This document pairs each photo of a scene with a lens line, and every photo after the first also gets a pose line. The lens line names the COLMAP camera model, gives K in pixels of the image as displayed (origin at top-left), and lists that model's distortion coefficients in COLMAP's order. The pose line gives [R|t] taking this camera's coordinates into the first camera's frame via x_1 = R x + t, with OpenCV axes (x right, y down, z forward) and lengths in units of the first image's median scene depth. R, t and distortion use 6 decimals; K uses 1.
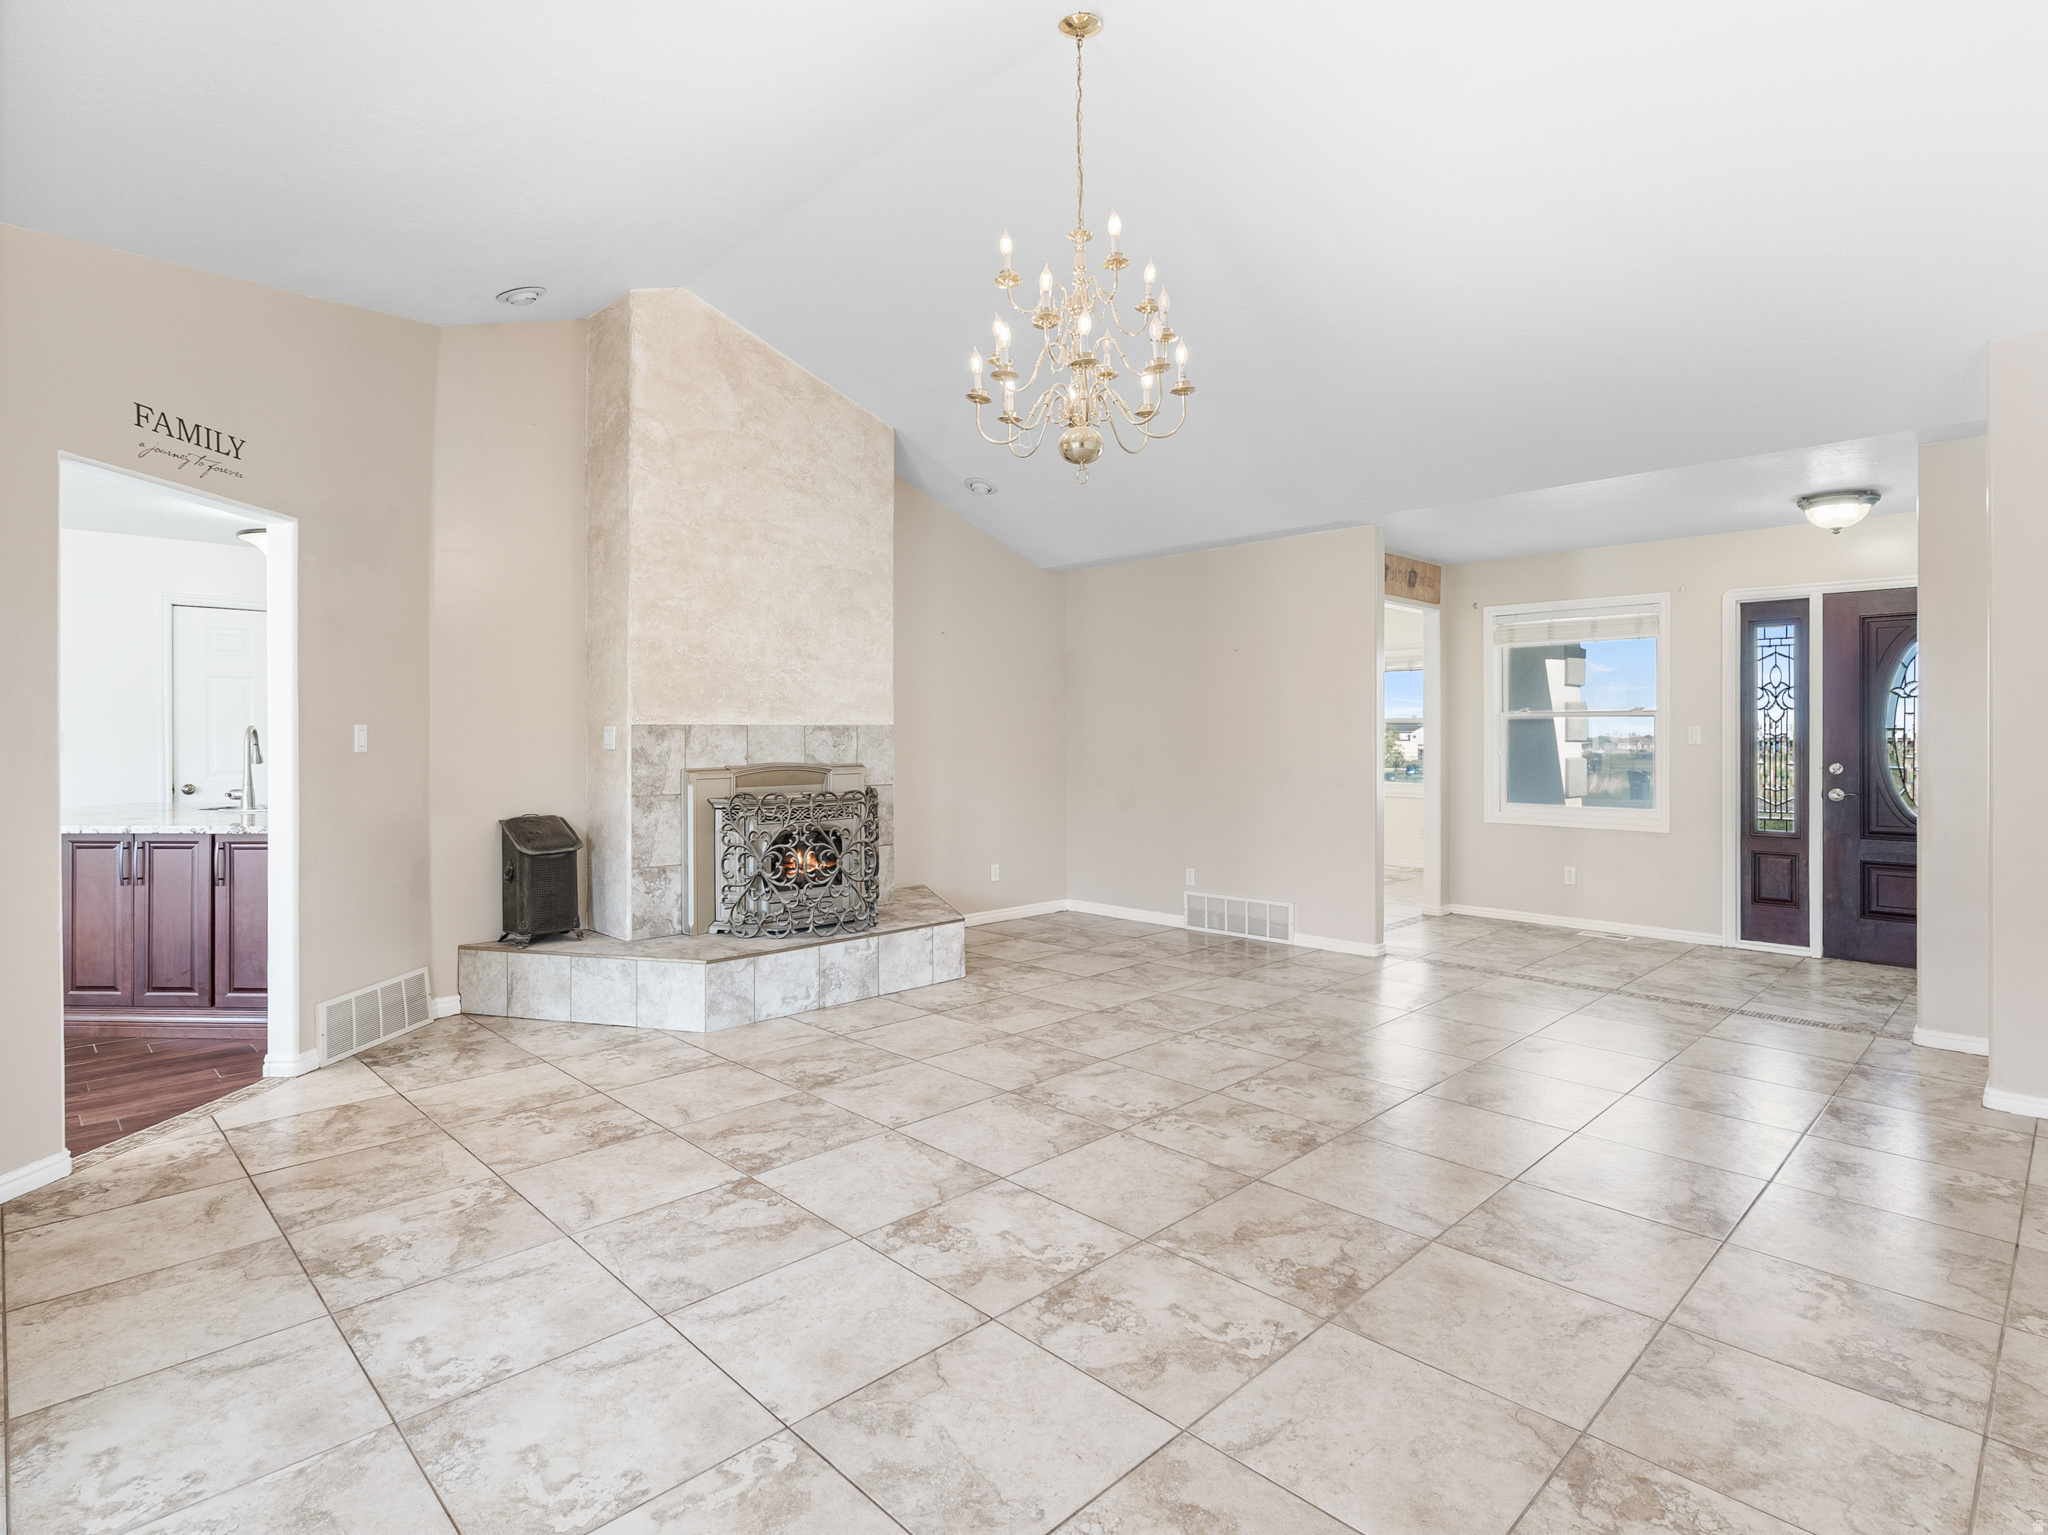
lens RADIAL K [[1049.4, 0, 1015.2], [0, 1049.4, 732.6], [0, 0, 1]] dist [-0.009829, 0.003638]
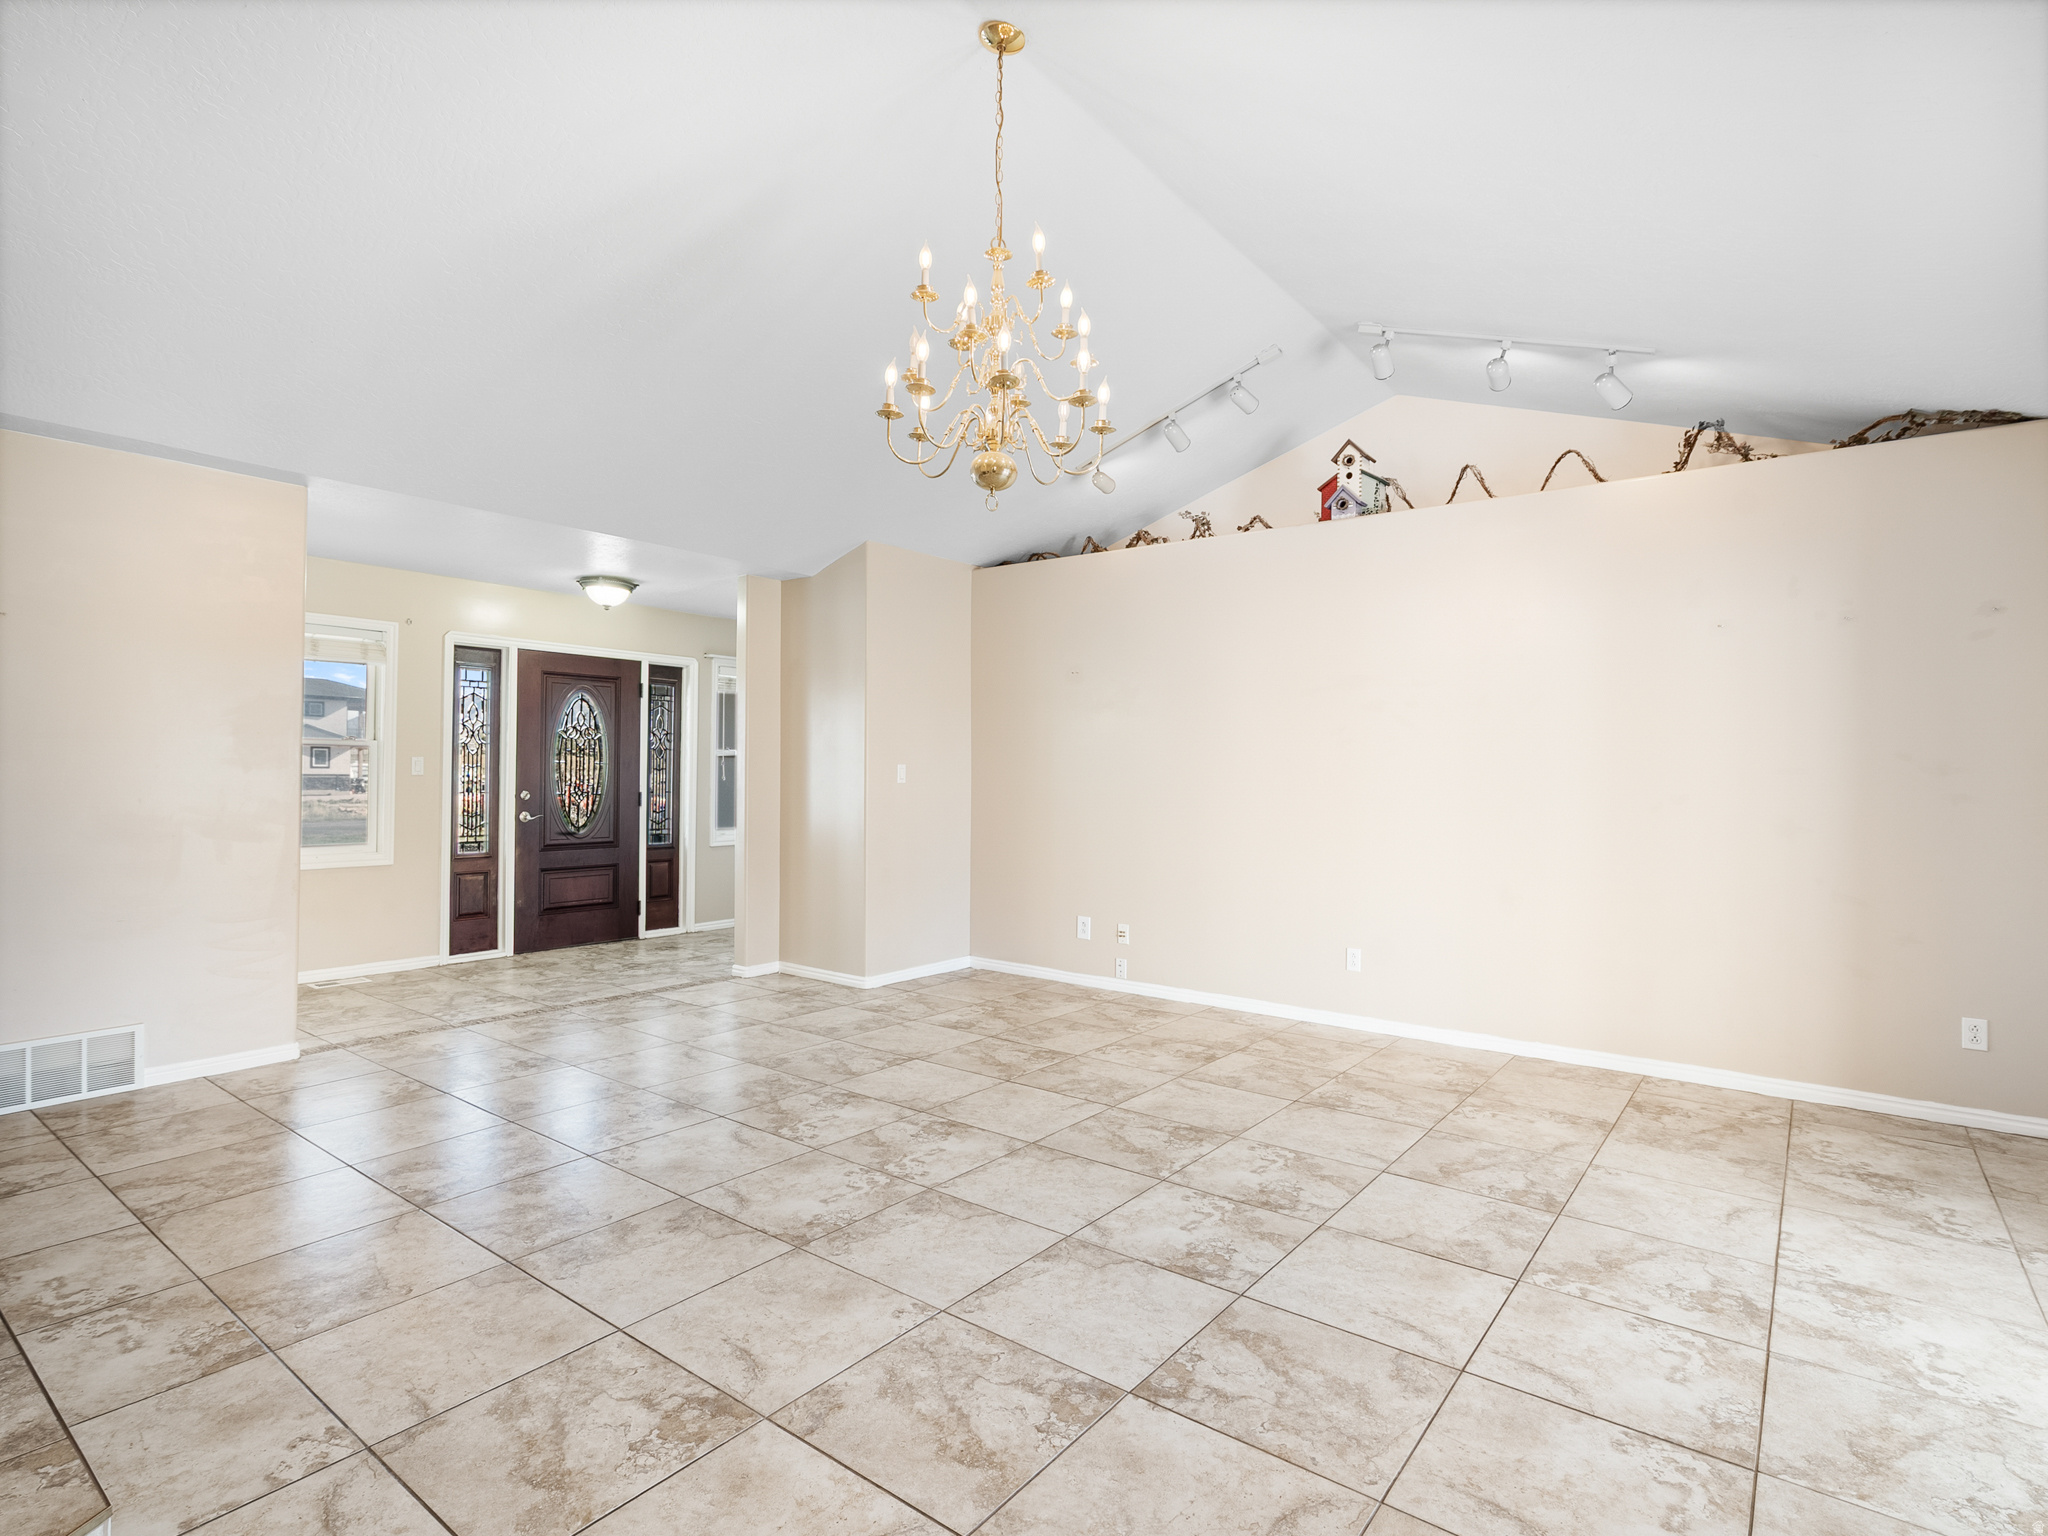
lens RADIAL K [[1049.4, 0, 1016.1], [0, 1049.4, 774.9], [0, 0, 1]] dist [-0.009829, 0.003638]
pose [[-0.137988, -0.003224, 0.990429, -0.775069], [-0.012403, 0.999922, 0.001526, 0.003206], [-0.990356, -0.012074, -0.138018, 0.966415]]
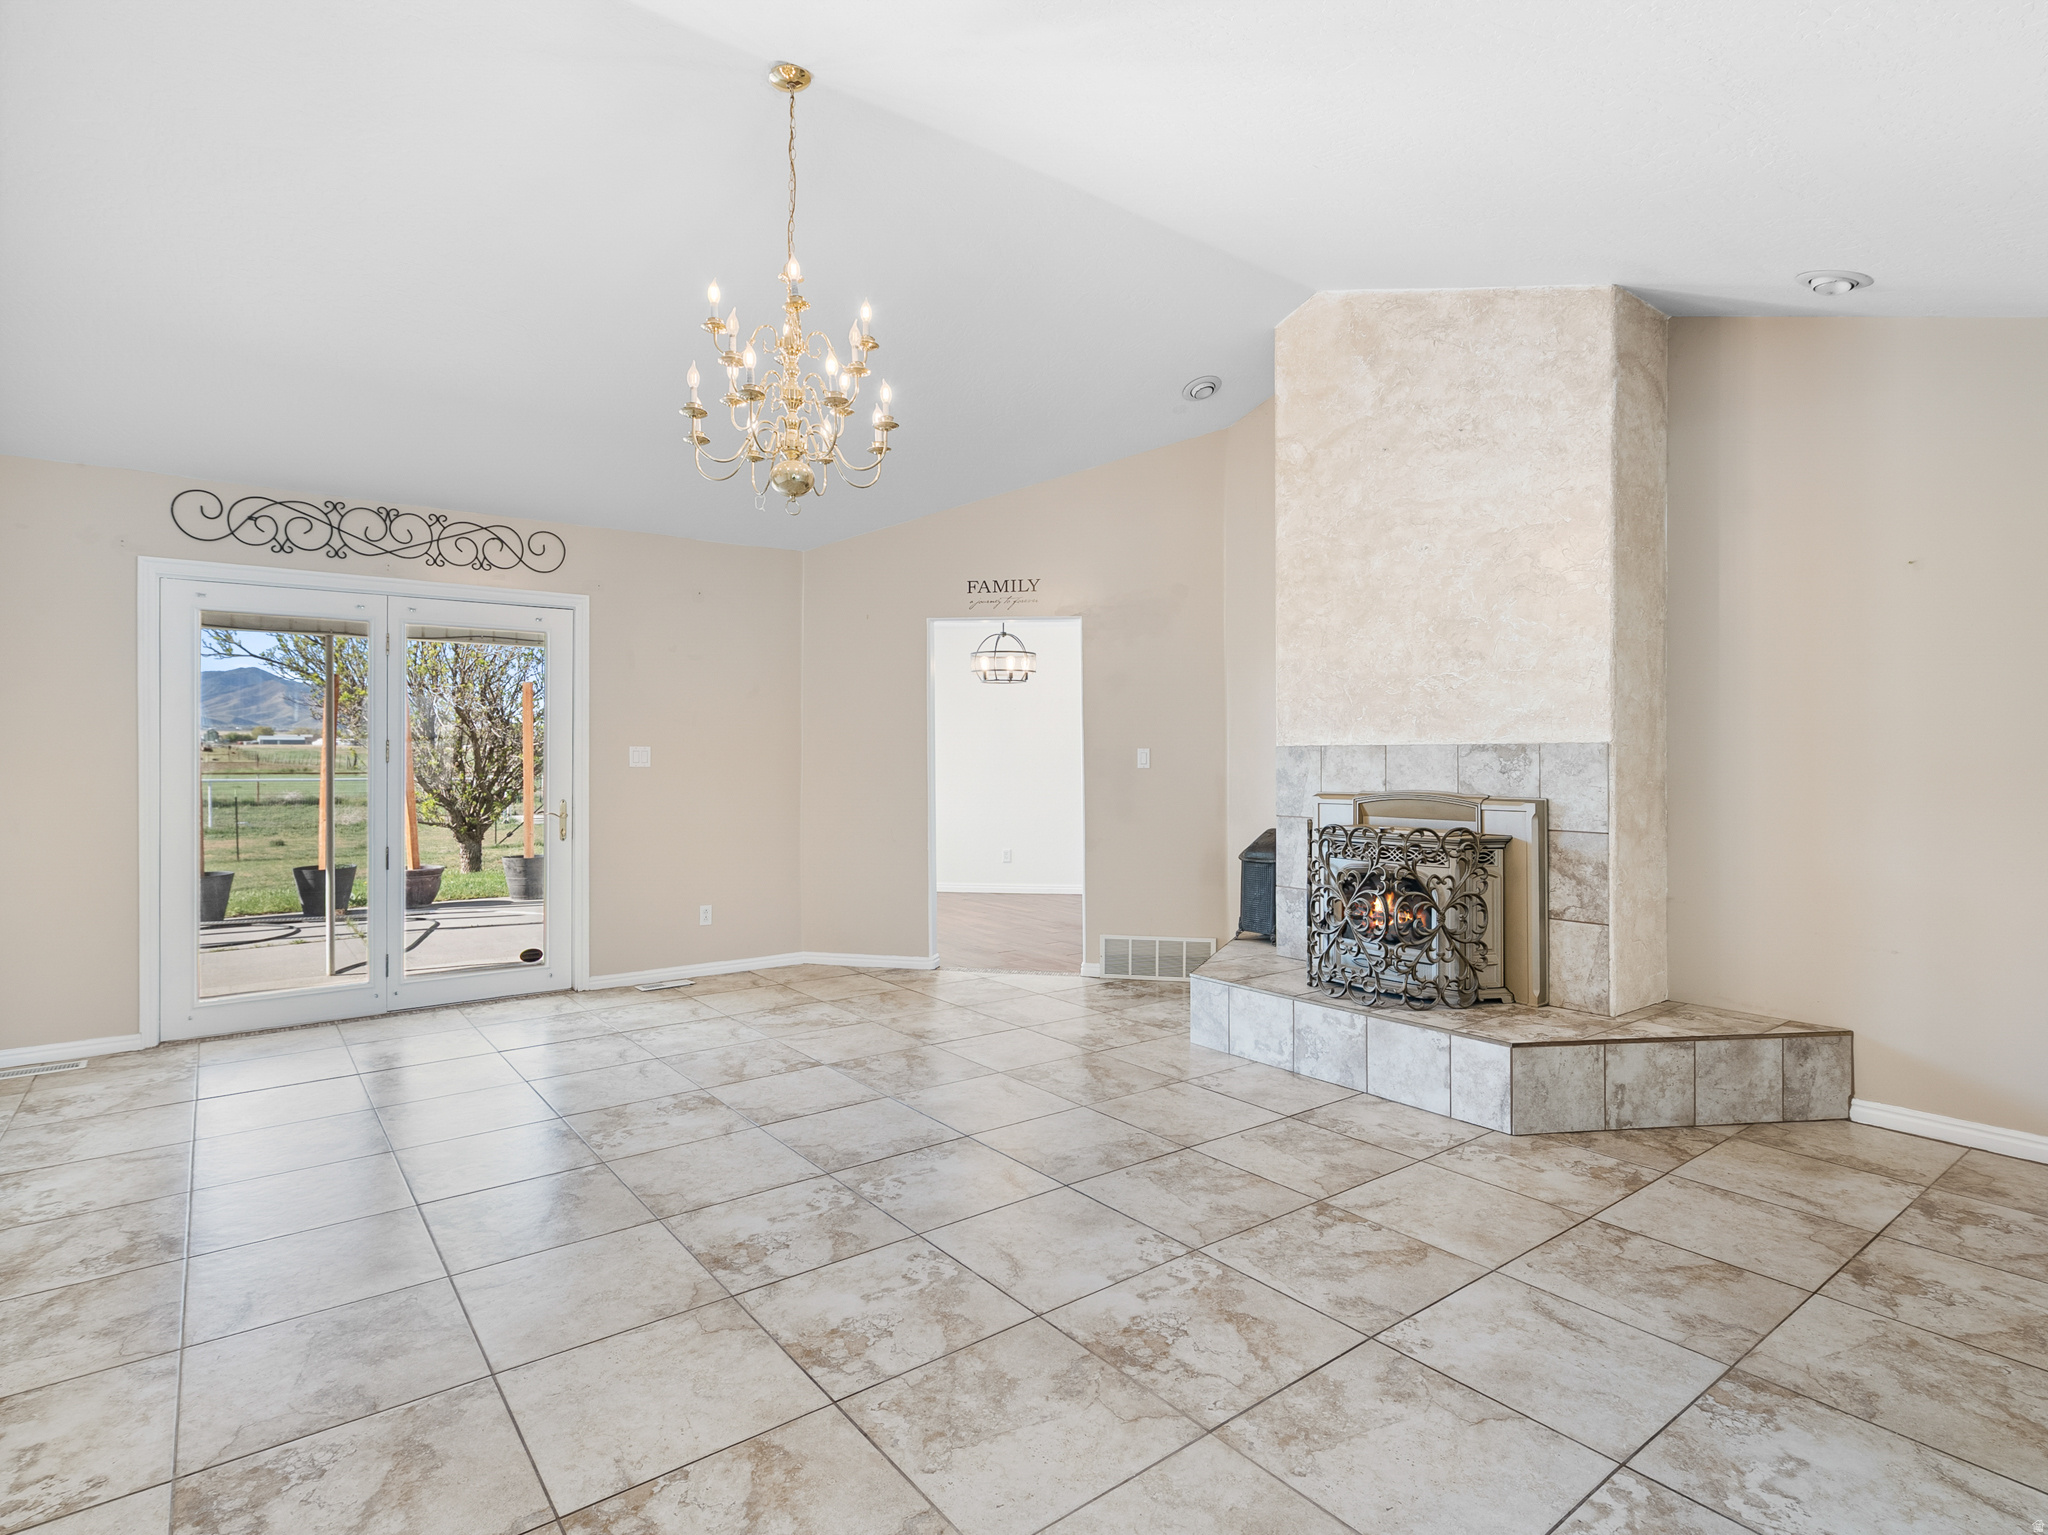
lens RADIAL K [[1049.4, 0, 1031.5], [0, 1049.4, 757.6], [0, 0, 1]] dist [-0.009829, 0.003638]
pose [[-0.102642, 0.003628, -0.994712, 0.936376], [0.001668, 0.999993, 0.003475, -0.000769], [0.994717, -0.001302, -0.102648, 1.170842]]
